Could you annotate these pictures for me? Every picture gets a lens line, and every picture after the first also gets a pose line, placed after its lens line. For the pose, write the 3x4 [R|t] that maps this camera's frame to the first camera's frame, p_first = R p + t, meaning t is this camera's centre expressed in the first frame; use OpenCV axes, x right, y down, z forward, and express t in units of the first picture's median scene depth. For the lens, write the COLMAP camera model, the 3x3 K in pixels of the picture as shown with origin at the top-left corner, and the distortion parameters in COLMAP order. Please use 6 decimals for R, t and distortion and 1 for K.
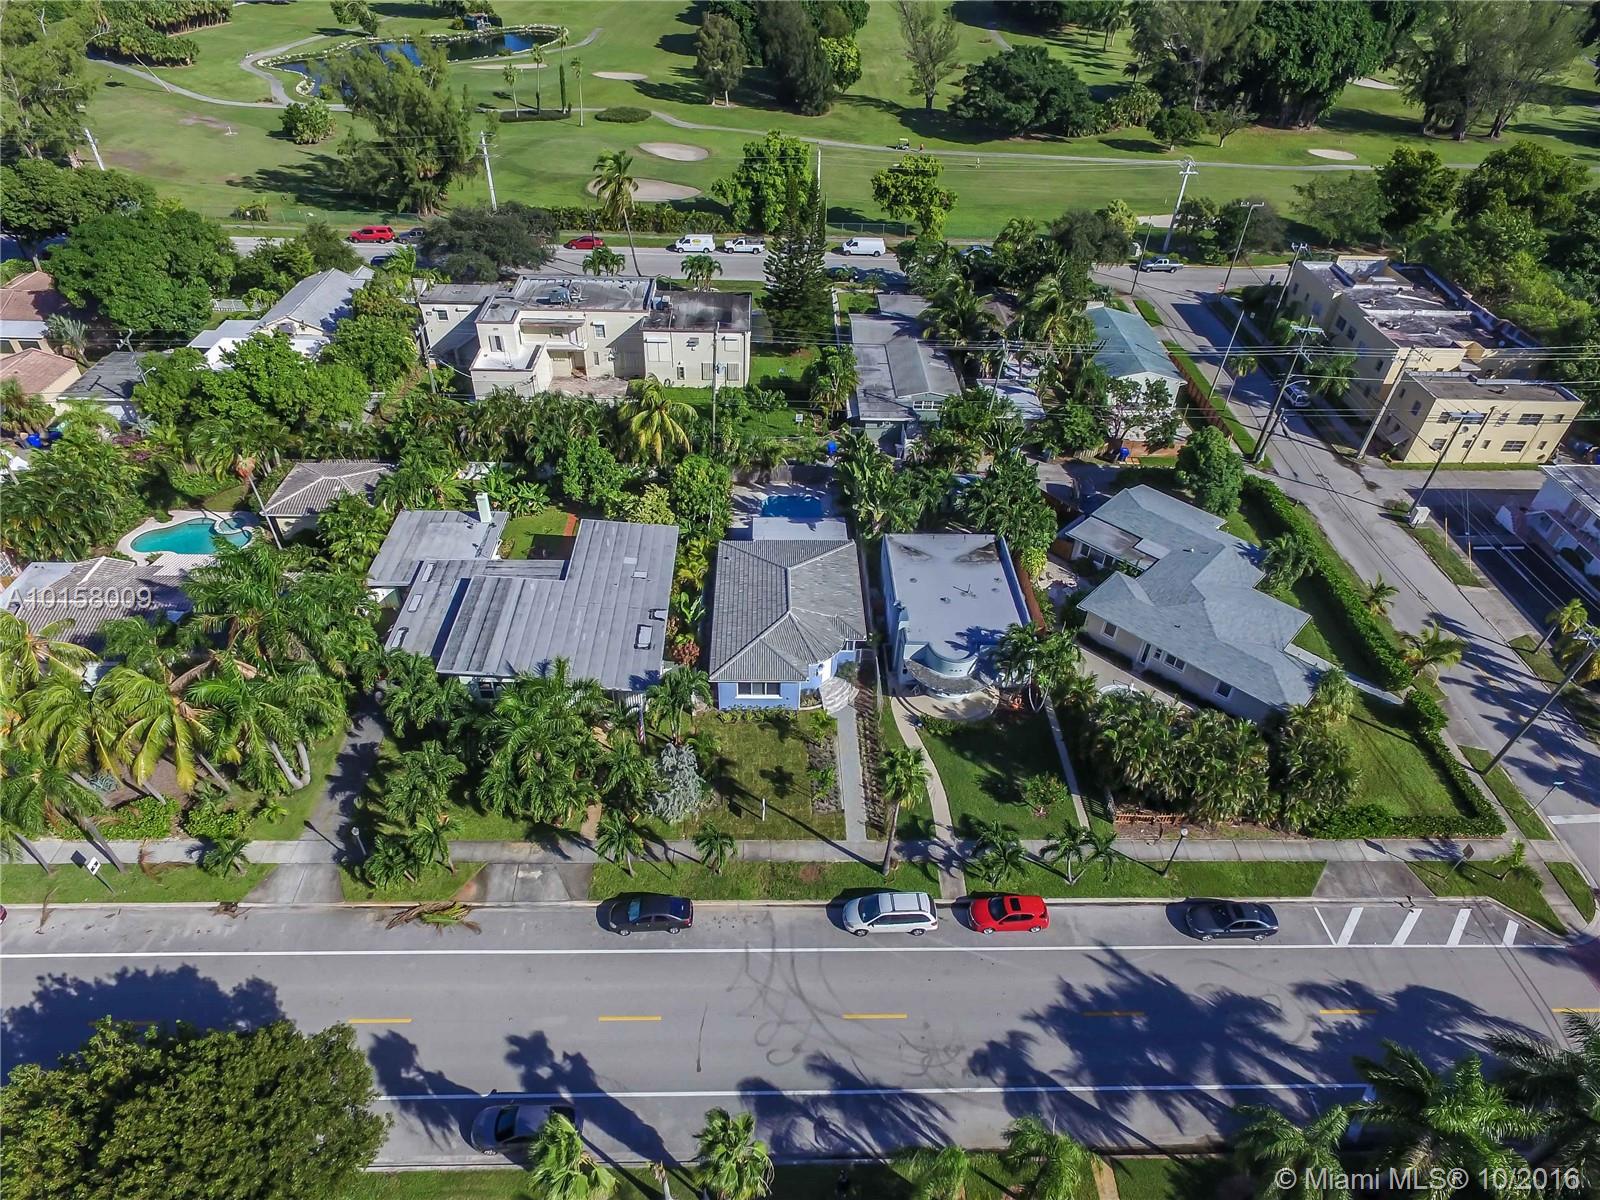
lens RADIAL K [[944.1, 0, 796.2], [0, 944.1, 606.0], [0, 0, 1]] dist [-0.005129, 0.008224]
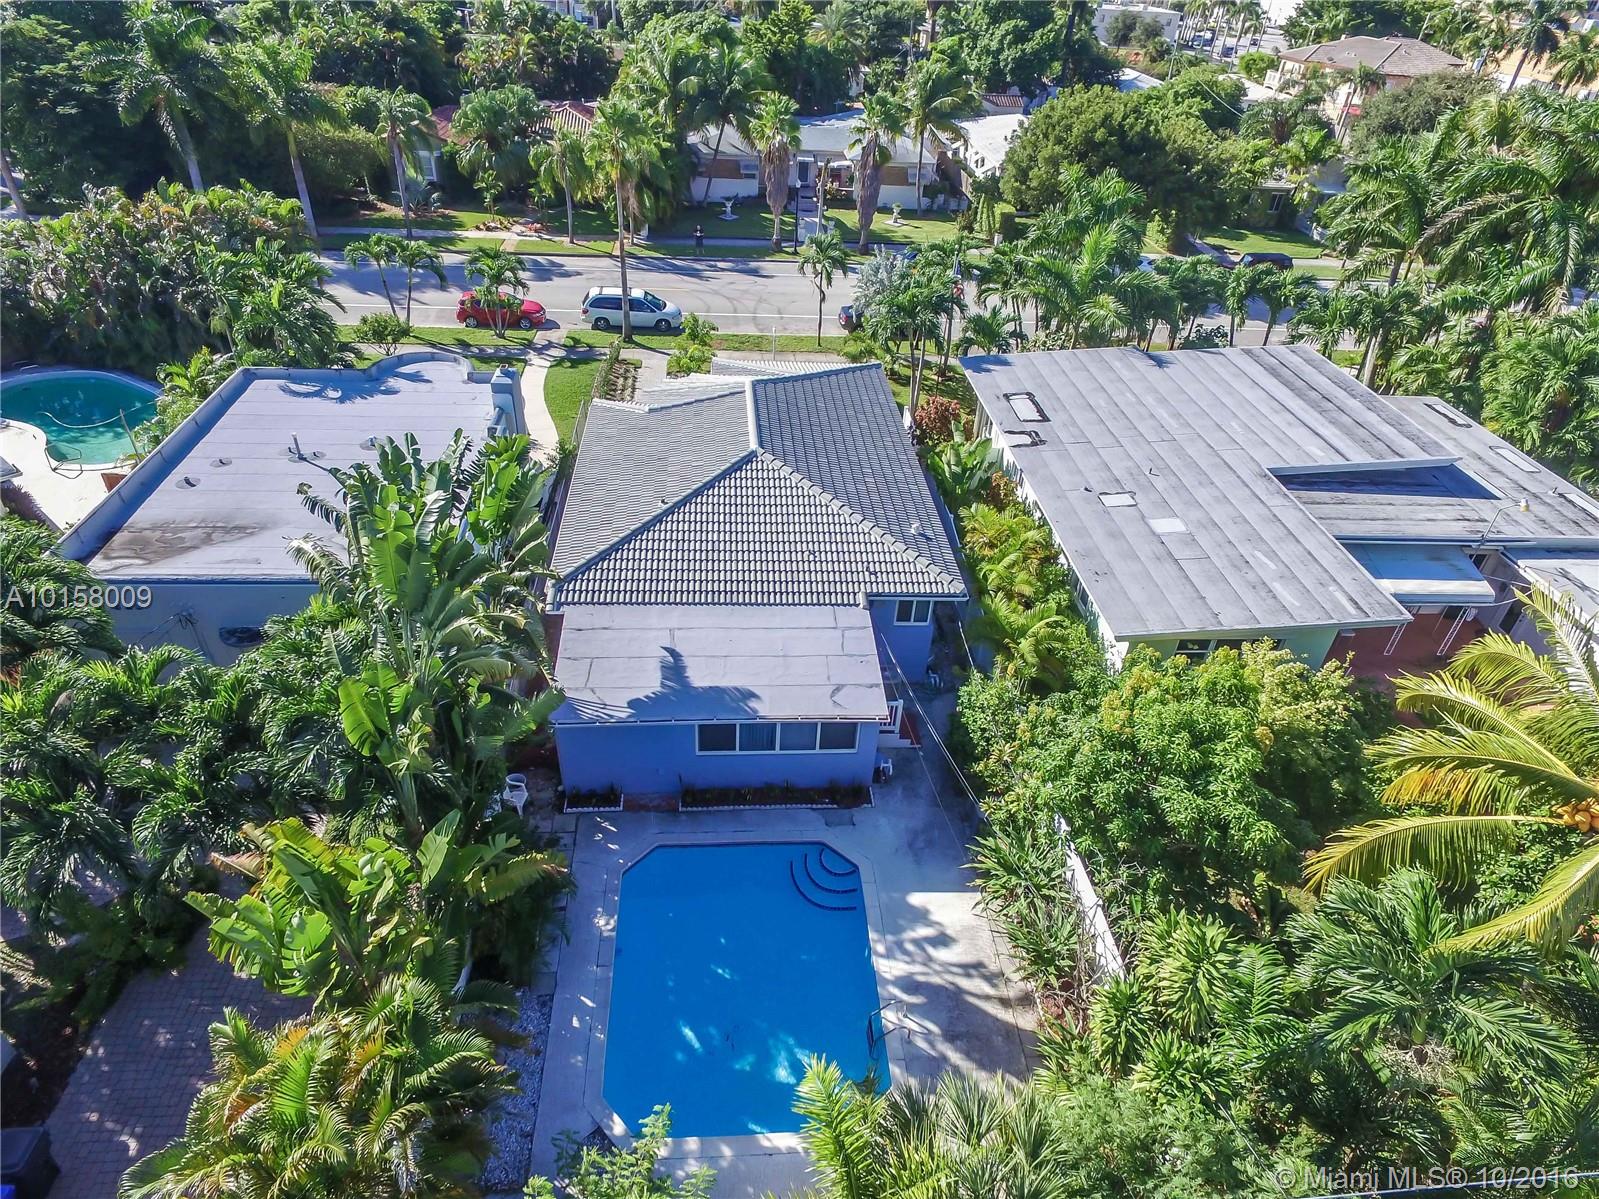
lens RADIAL K [[943.5, 0, 793.4], [0, 943.5, 602.2], [0, 0, 1]] dist [-0.005129, 0.008224]
pose [[-0.994760, -0.044827, -0.091884, 0.010461], [-0.100250, 0.251443, 0.962666, -0.473866], [-0.020050, 0.966833, -0.254620, 1.369018]]
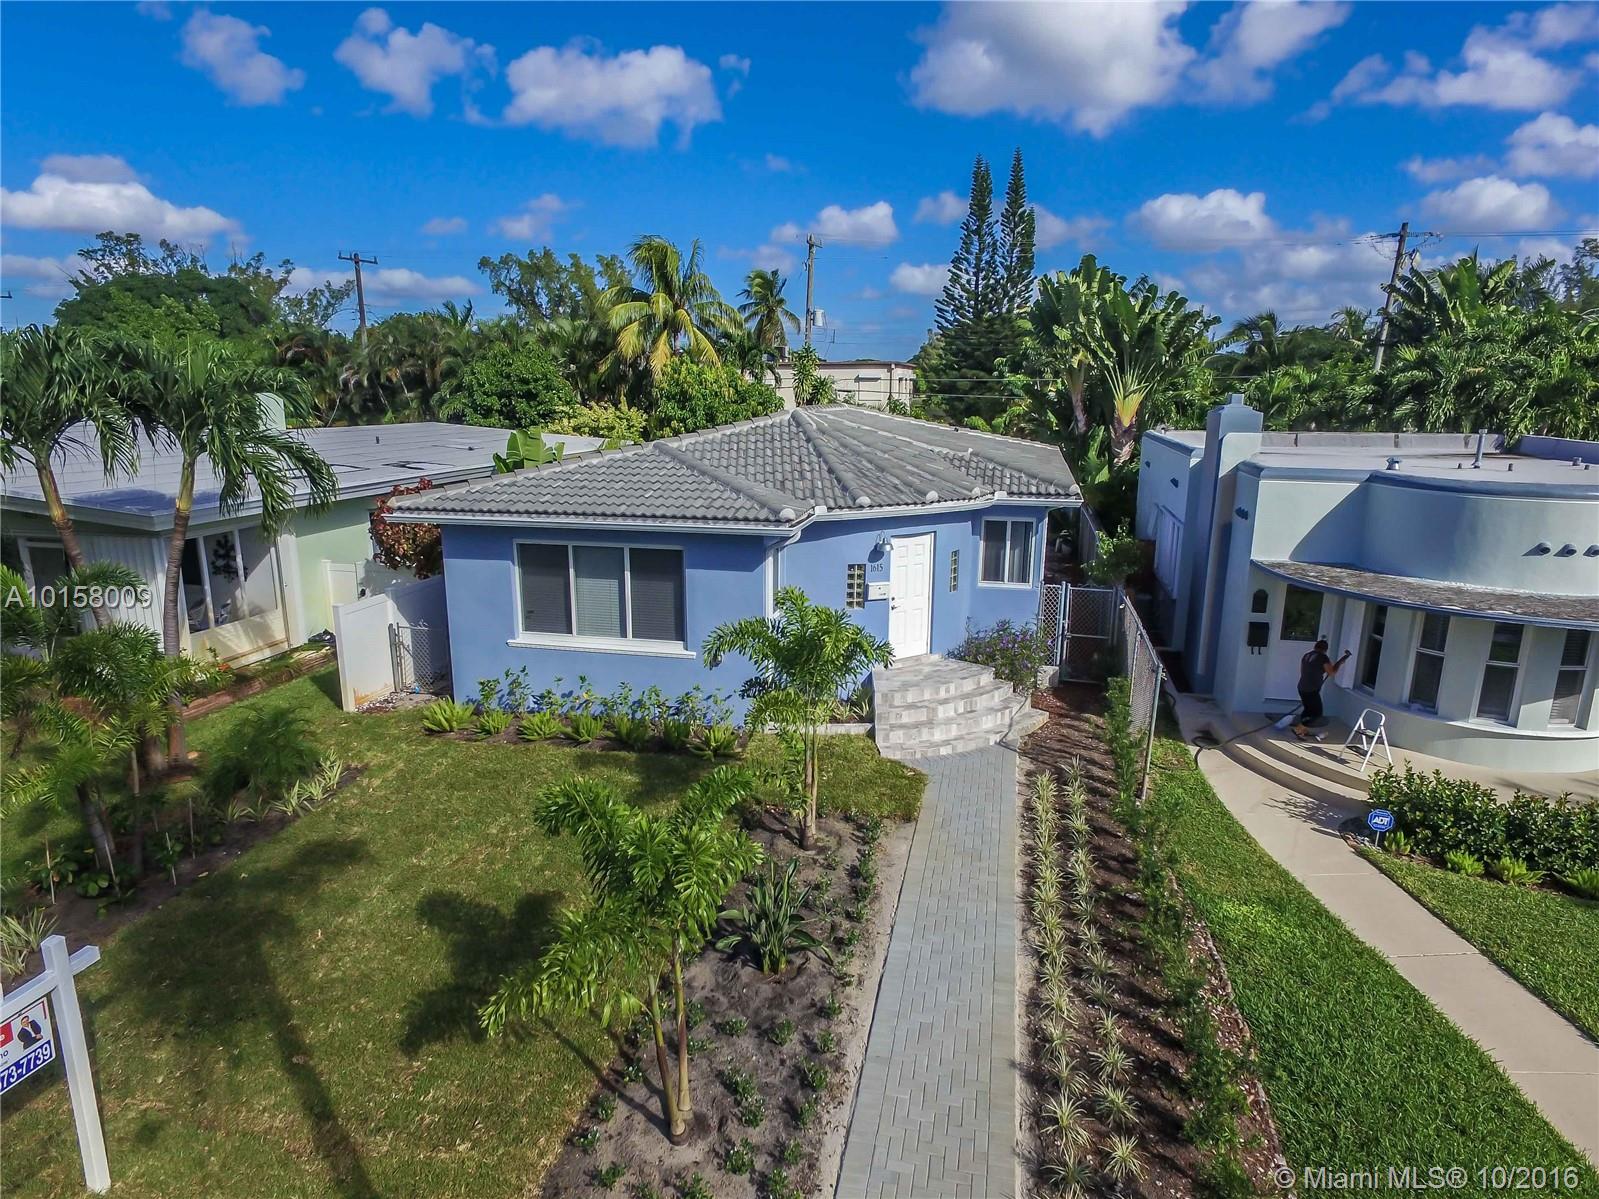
lens RADIAL K [[943.5, 0, 804.0], [0, 943.5, 608.0], [0, 0, 1]] dist [-0.005129, 0.008224]
pose [[0.966970, 0.019507, -0.254144, 0.075667], [-0.130069, 0.895242, -0.426173, 0.198293], [0.219207, 0.445153, 0.868209, 0.876085]]
